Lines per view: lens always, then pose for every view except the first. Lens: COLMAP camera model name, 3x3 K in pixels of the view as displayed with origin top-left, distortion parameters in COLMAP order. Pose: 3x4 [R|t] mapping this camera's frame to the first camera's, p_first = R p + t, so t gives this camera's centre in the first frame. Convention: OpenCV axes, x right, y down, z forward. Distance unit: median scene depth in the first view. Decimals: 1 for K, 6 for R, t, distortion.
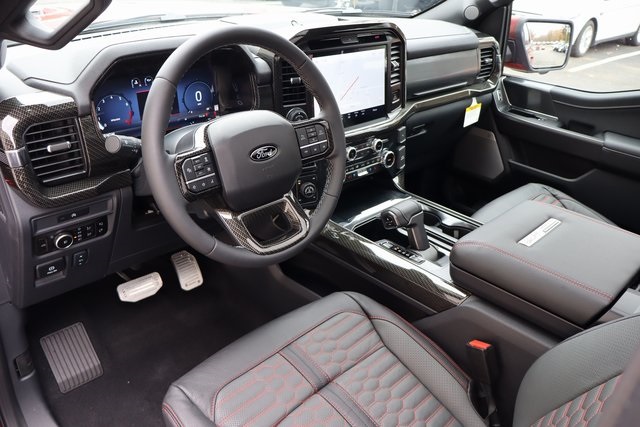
lens RADIAL K [[527.7, 0, 307.3], [0, 527.7, 217.4], [0, 0, 1]] dist [-0.007828, 0.006354]
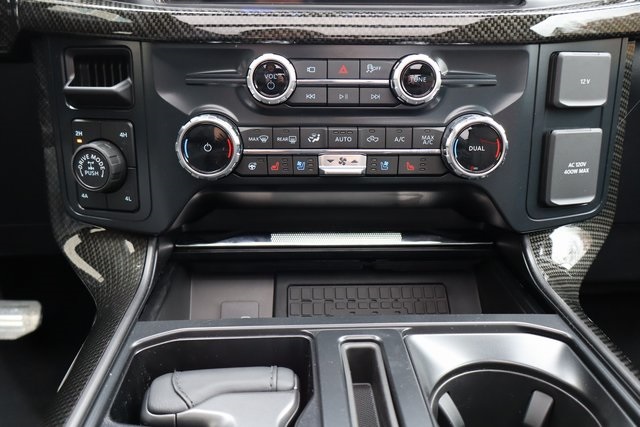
lens RADIAL K [[527.7, 0, 325.0], [0, 527.7, 211.4], [0, 0, 1]] dist [-0.007828, 0.006354]
pose [[0.756976, 0.189992, -0.625212, 0.313049], [-0.281882, 0.958139, -0.050126, -0.050692], [0.589516, 0.214180, 0.778844, 0.874385]]
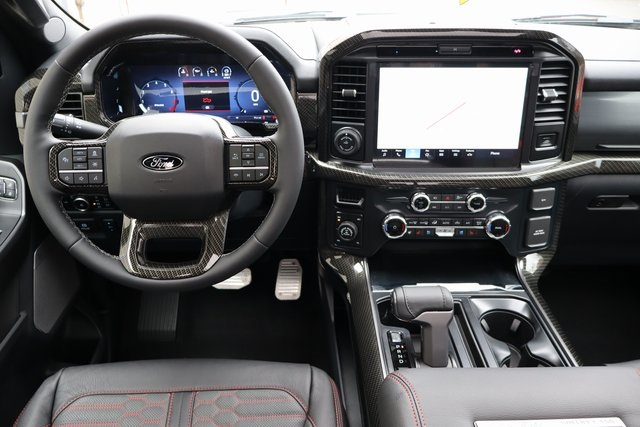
lens RADIAL K [[527.7, 0, 317.0], [0, 527.7, 210.1], [0, 0, 1]] dist [-0.007828, 0.006354]
pose [[0.726864, 0.268269, -0.632218, 0.478061], [-0.287067, 0.954956, 0.075173, -0.133341], [0.623908, 0.126848, 0.771135, 0.369258]]
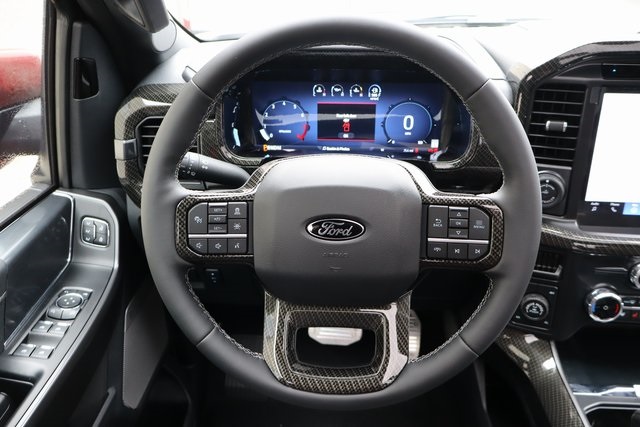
lens RADIAL K [[527.7, 0, 320.3], [0, 527.7, 211.2], [0, 0, 1]] dist [-0.007828, 0.006354]
pose [[0.671964, 0.288916, -0.681904, 0.221673], [-0.314450, 0.944950, 0.090500, -0.137107], [0.670512, 0.153612, 0.725822, 0.402548]]
